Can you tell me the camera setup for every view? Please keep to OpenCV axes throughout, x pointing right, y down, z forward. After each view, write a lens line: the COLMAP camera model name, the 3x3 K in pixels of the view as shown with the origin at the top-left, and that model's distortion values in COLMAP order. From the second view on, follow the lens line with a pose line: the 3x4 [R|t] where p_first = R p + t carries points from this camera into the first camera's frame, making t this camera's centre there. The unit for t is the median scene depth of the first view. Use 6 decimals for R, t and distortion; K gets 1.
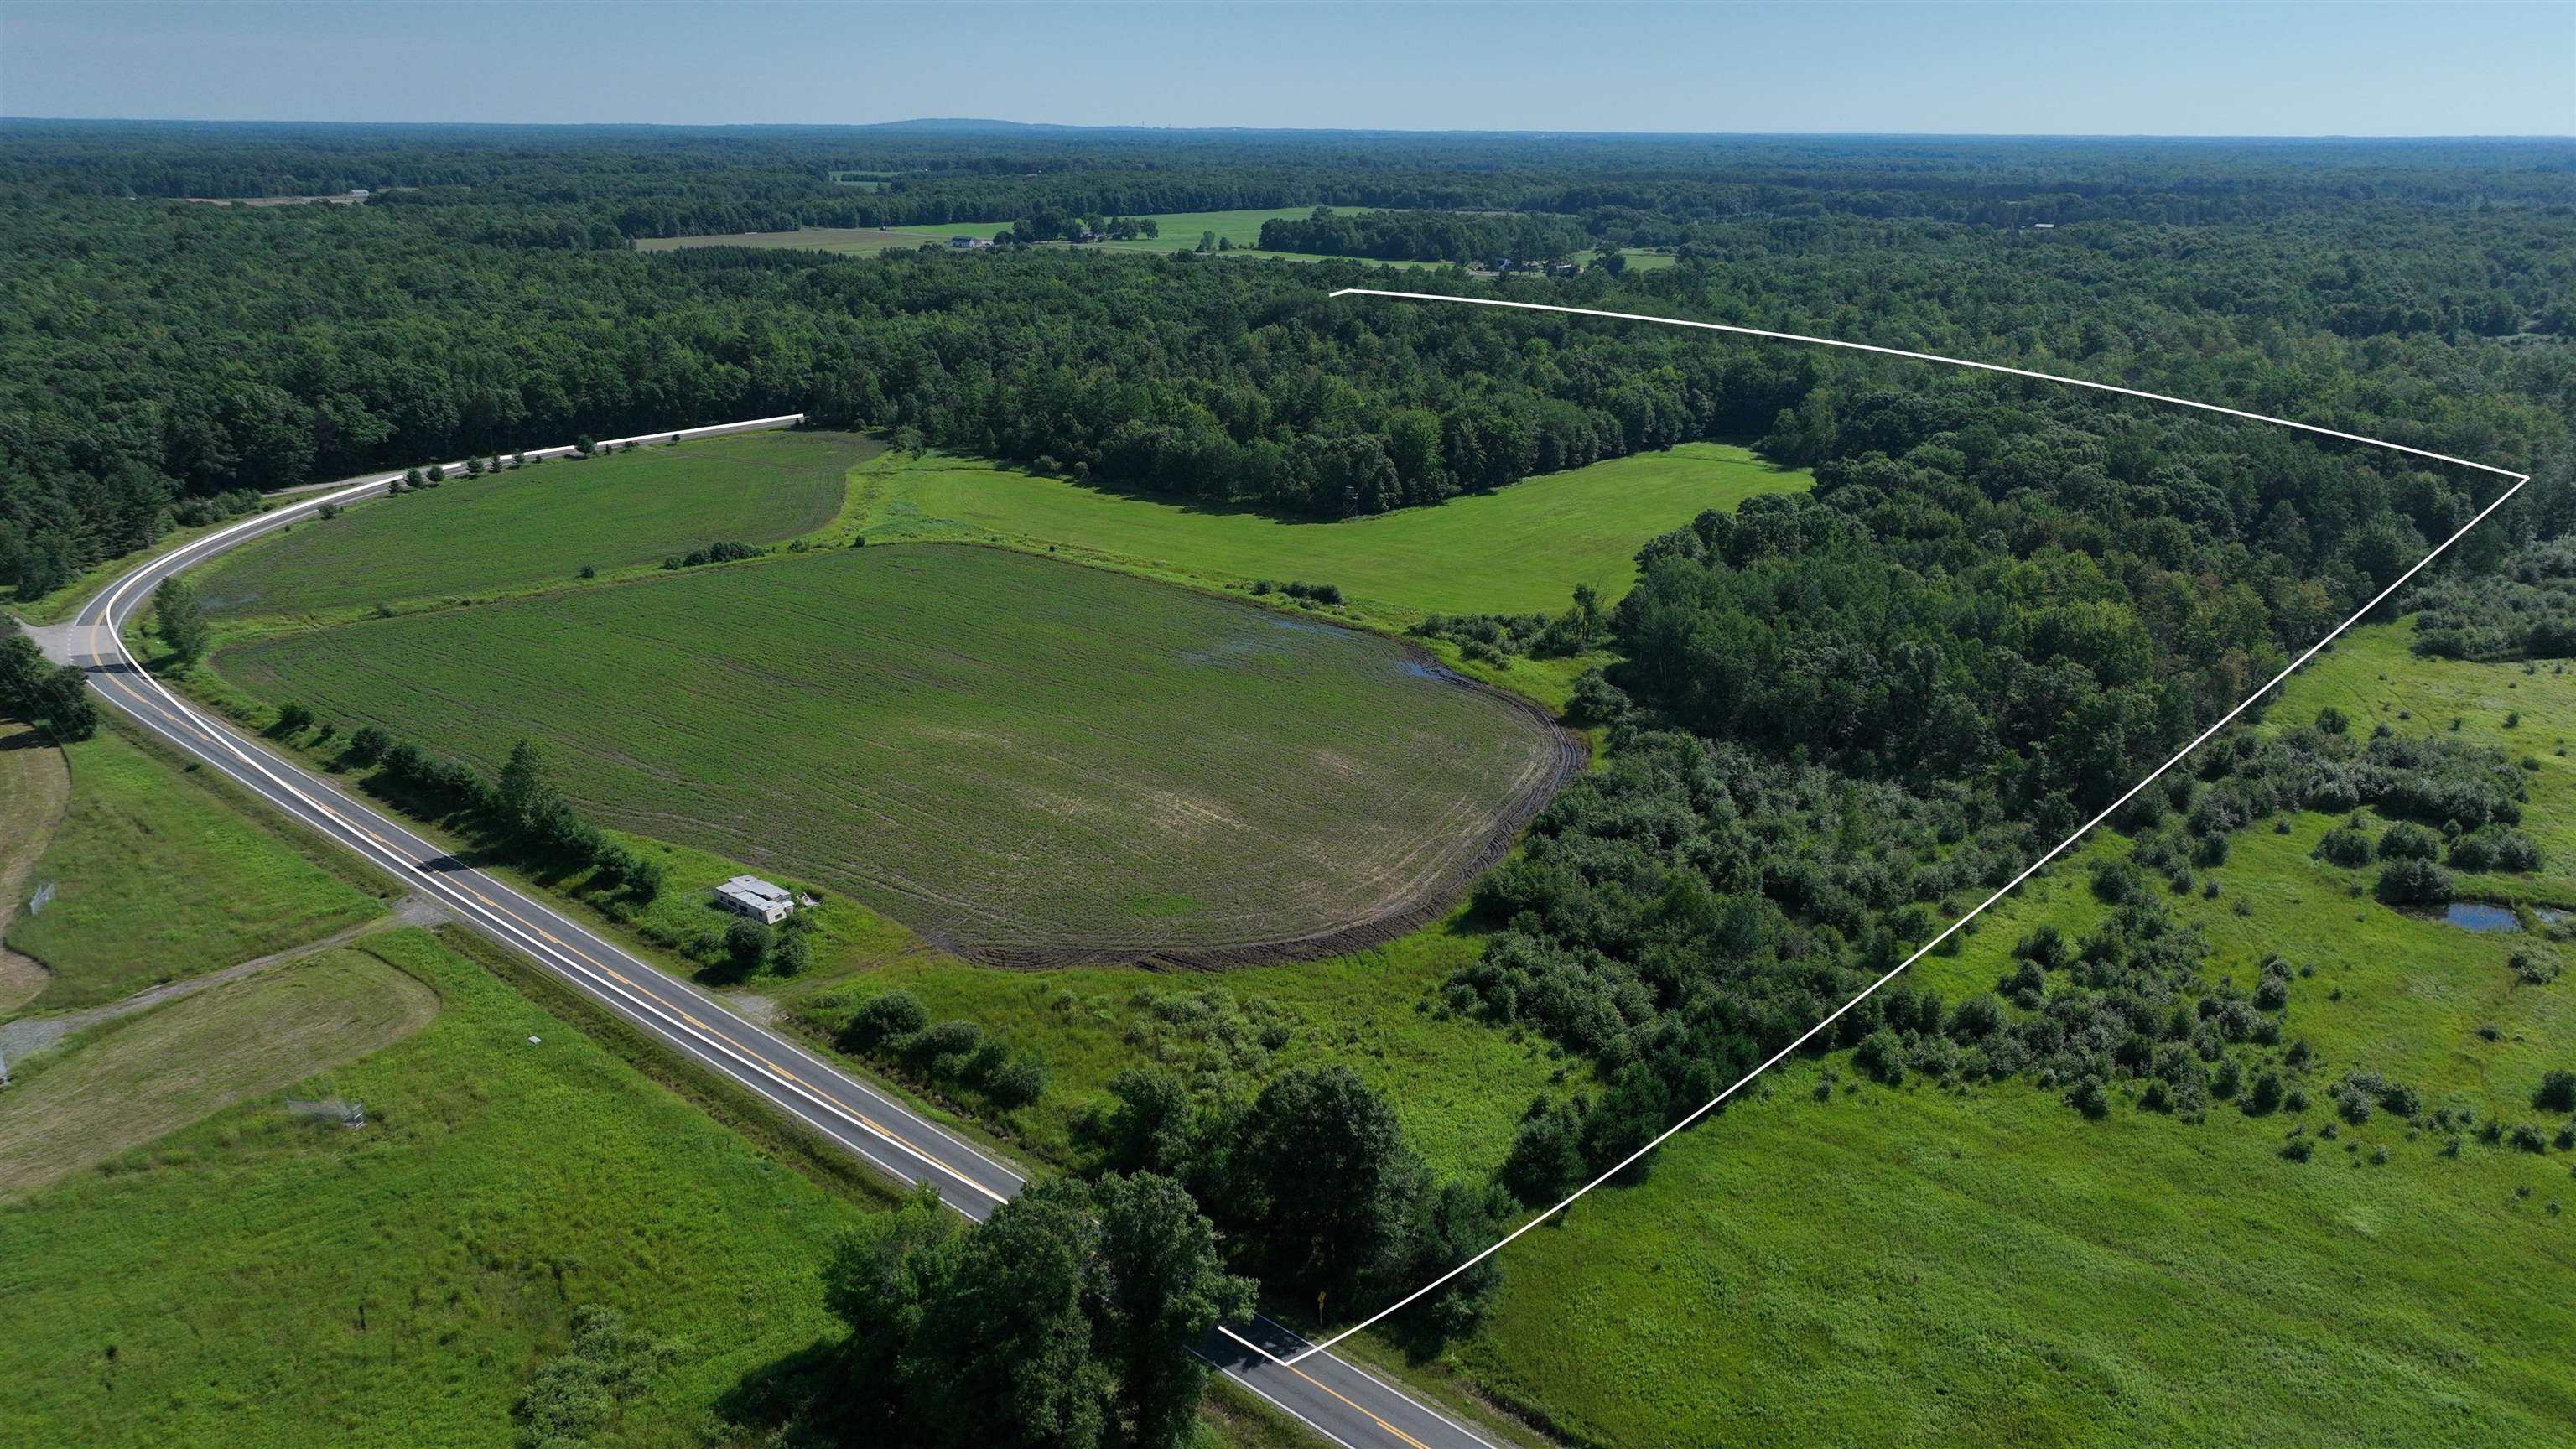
lens RADIAL K [[1798.8, 0, 1288.8], [0, 1798.8, 723.5], [0, 0, 1]] dist [0.000322, 0.016342]
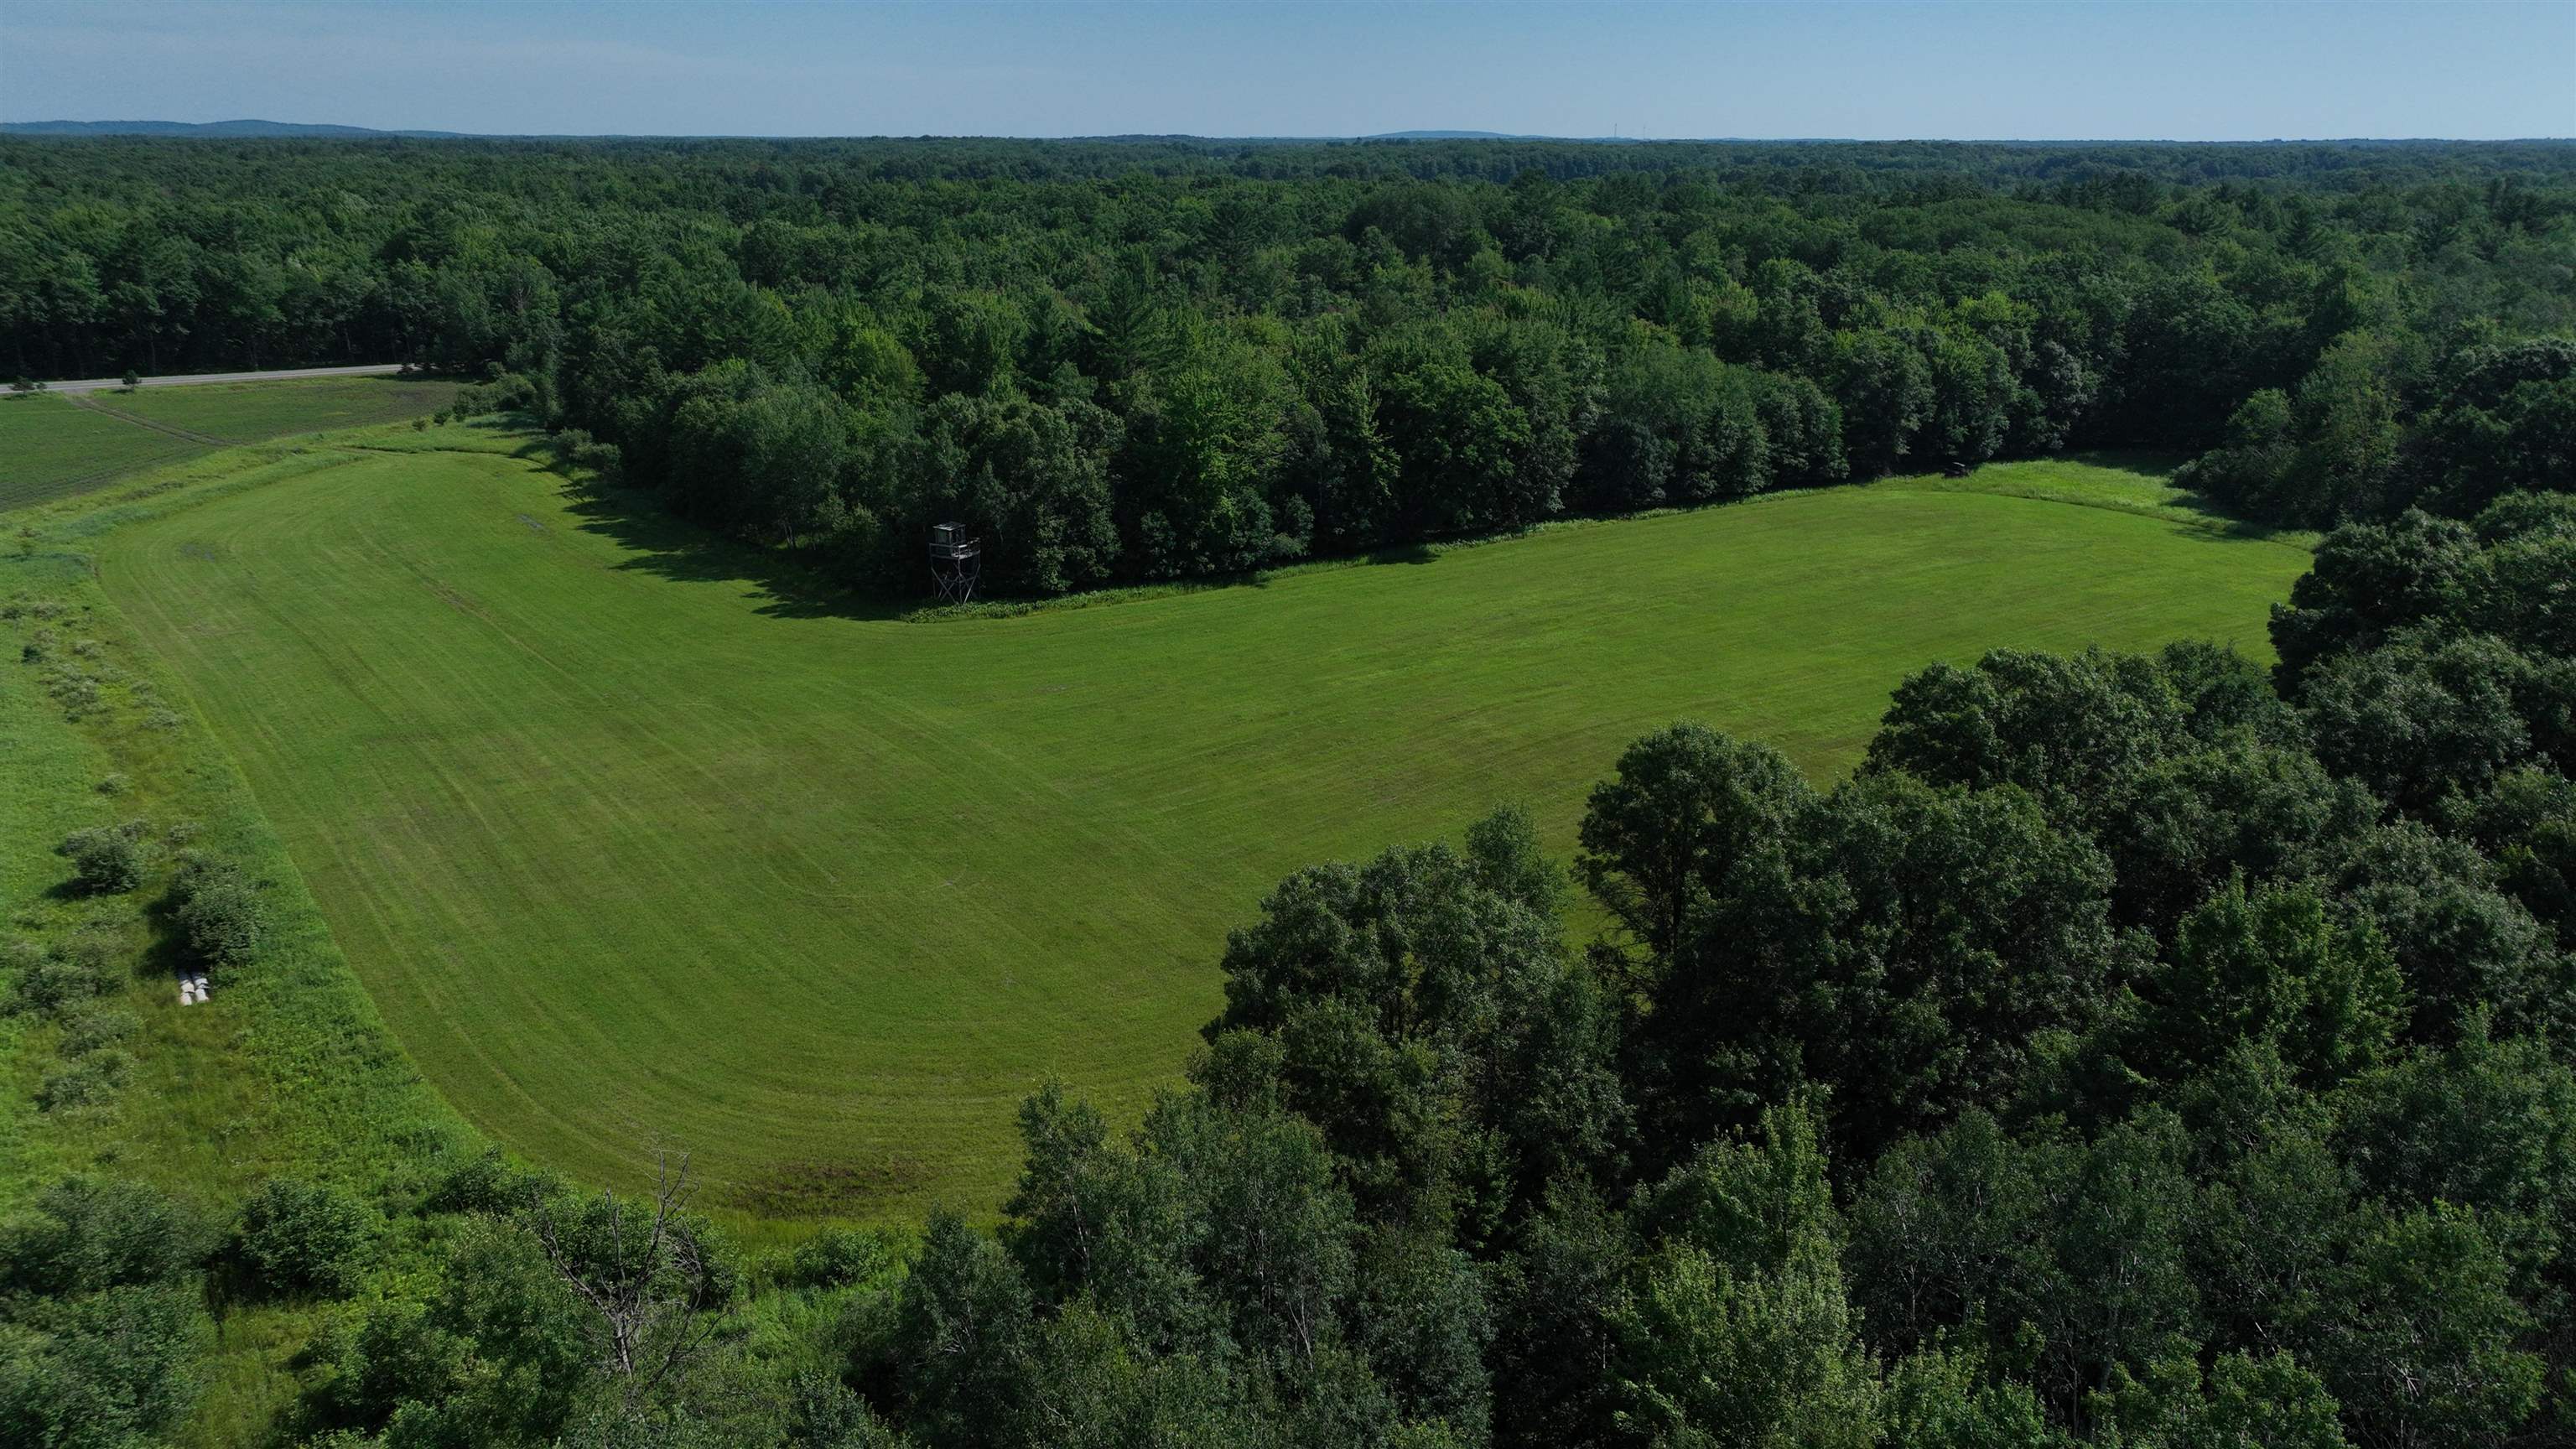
lens RADIAL K [[1798.8, 0, 1283.5], [0, 1798.8, 720.6], [0, 0, 1]] dist [0.000322, 0.016342]
pose [[0.965267, 0.077258, -0.249580, 0.176355], [-0.079307, 0.996849, 0.001851, -0.085345], [0.248937, 0.018007, 0.968352, 0.571840]]
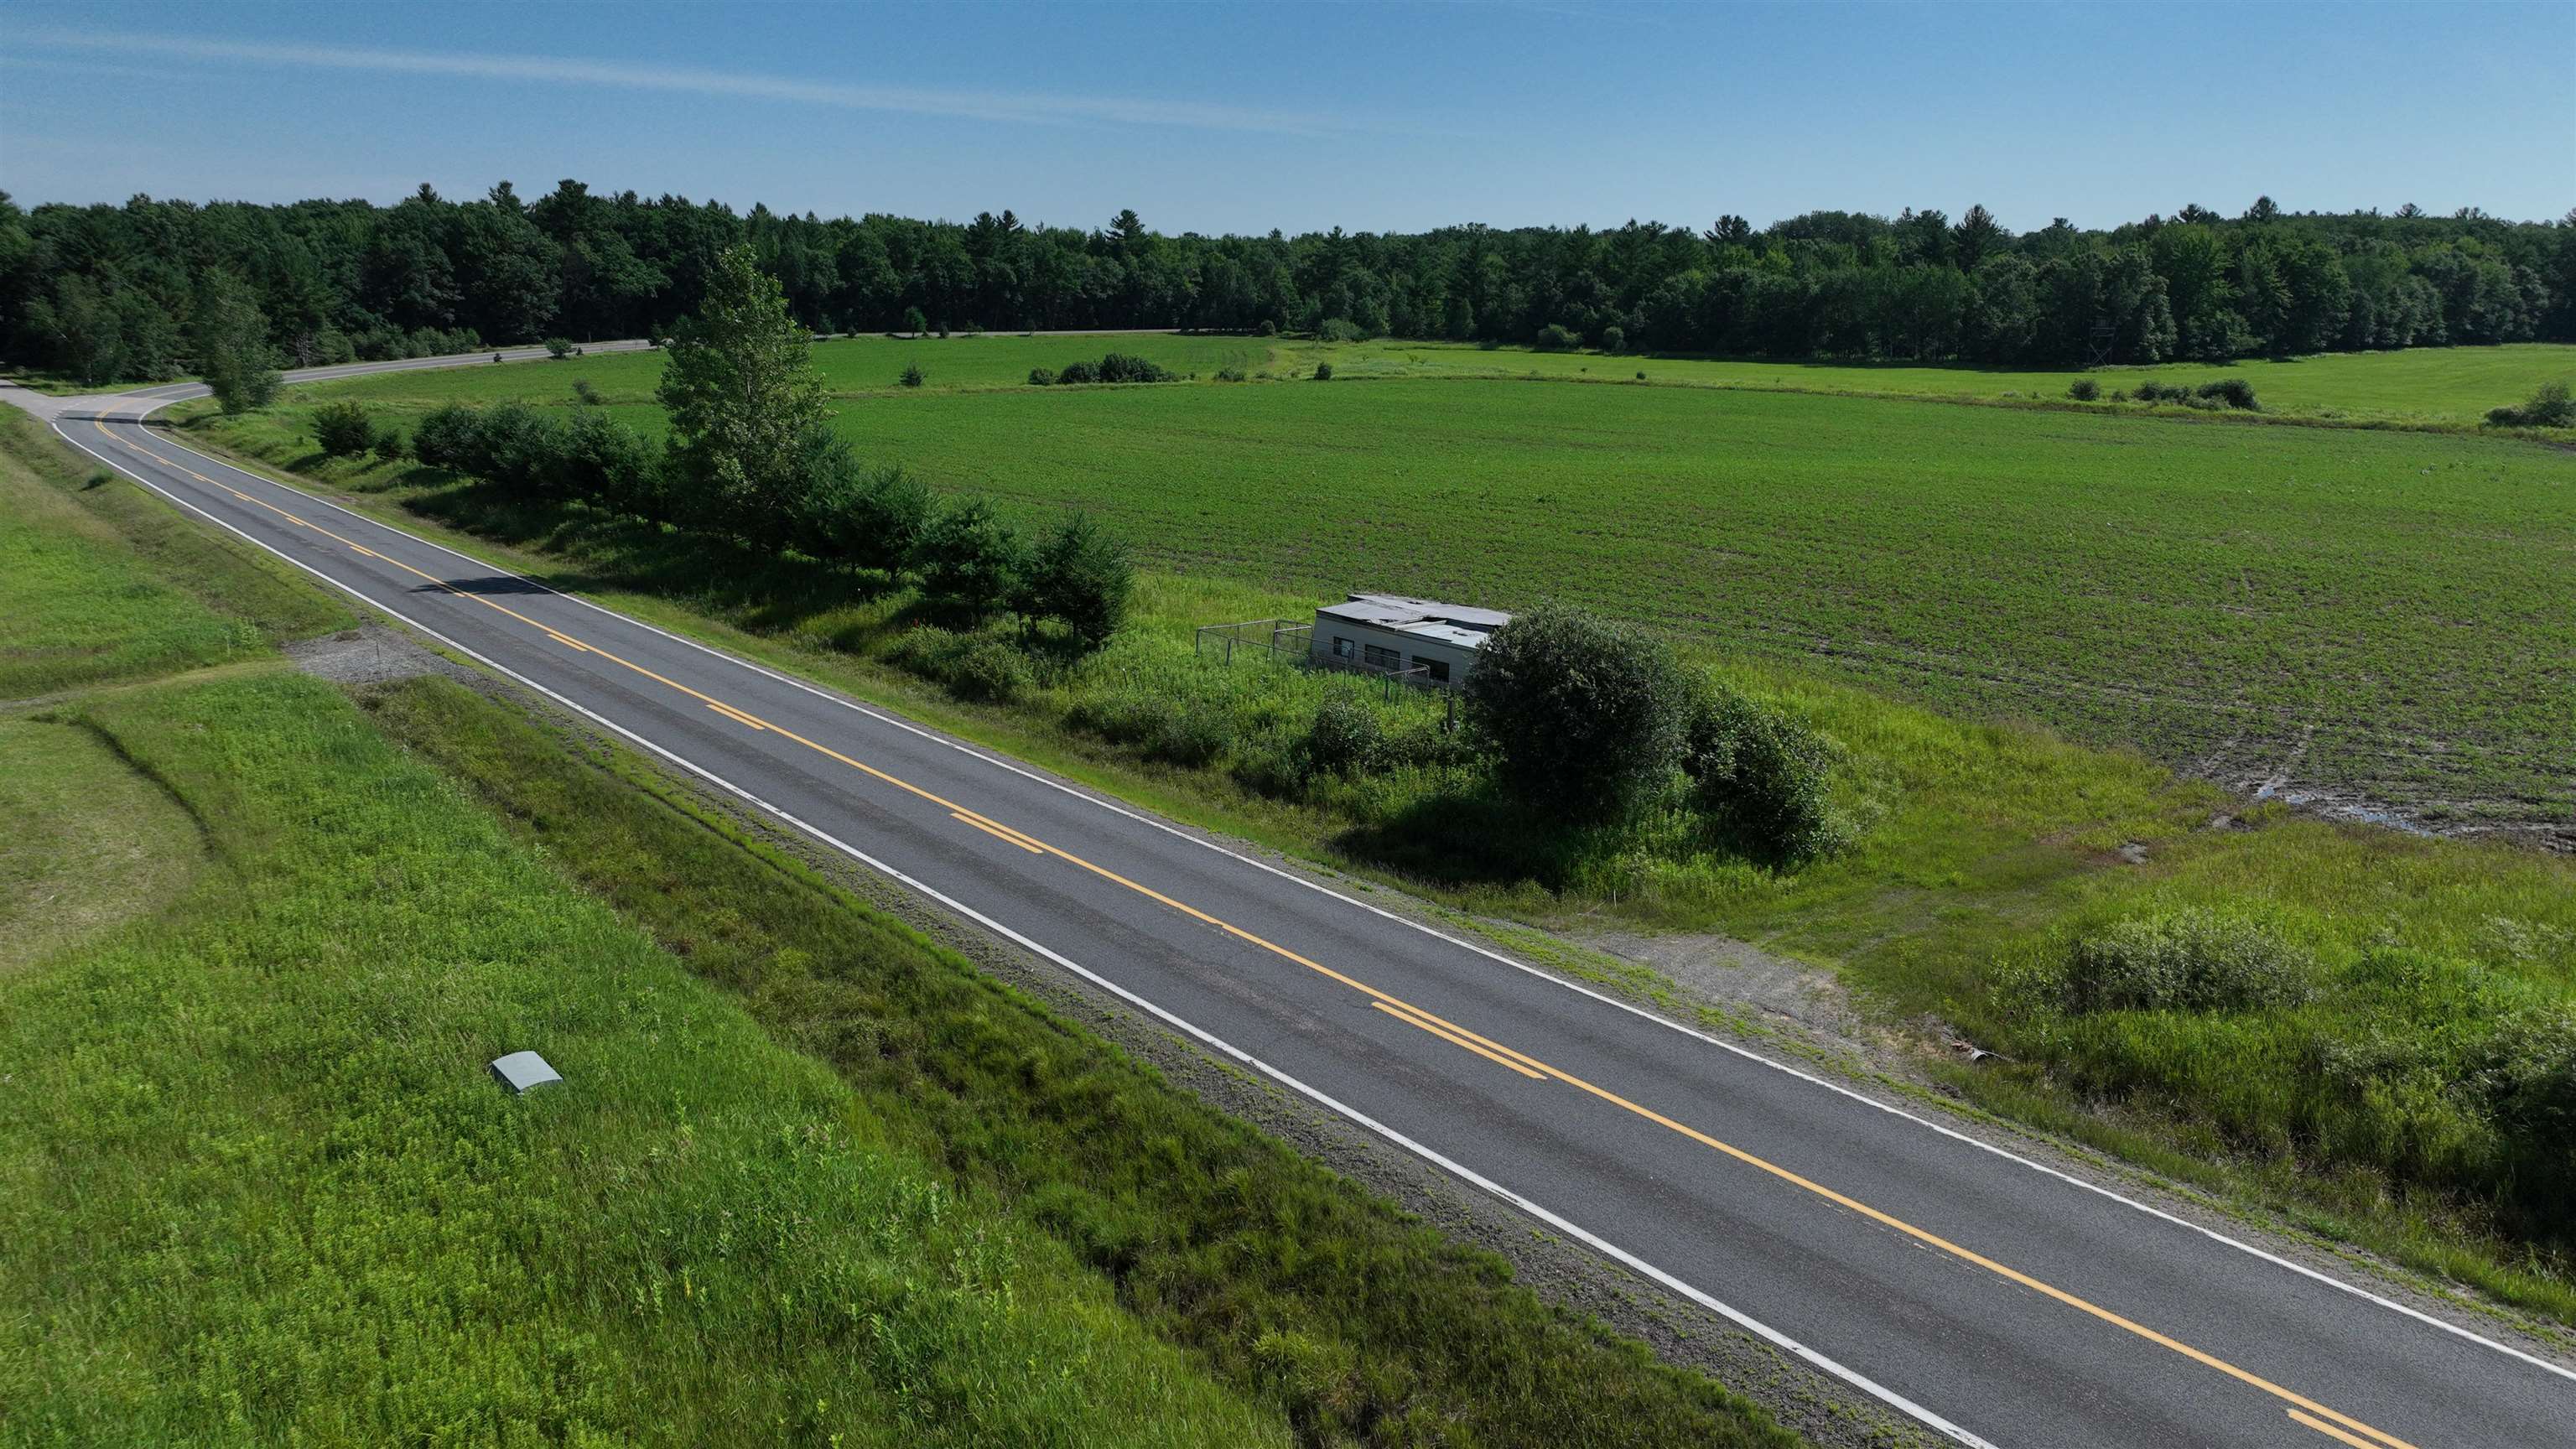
lens RADIAL K [[1798.8, 0, 1287.5], [0, 1798.8, 736.0], [0, 0, 1]] dist [0.000322, 0.016342]
pose [[0.987294, 0.035897, -0.154798, -0.123501], [-0.046953, 0.996555, -0.068367, 0.057828], [0.151811, 0.074767, 0.985578, 0.319894]]
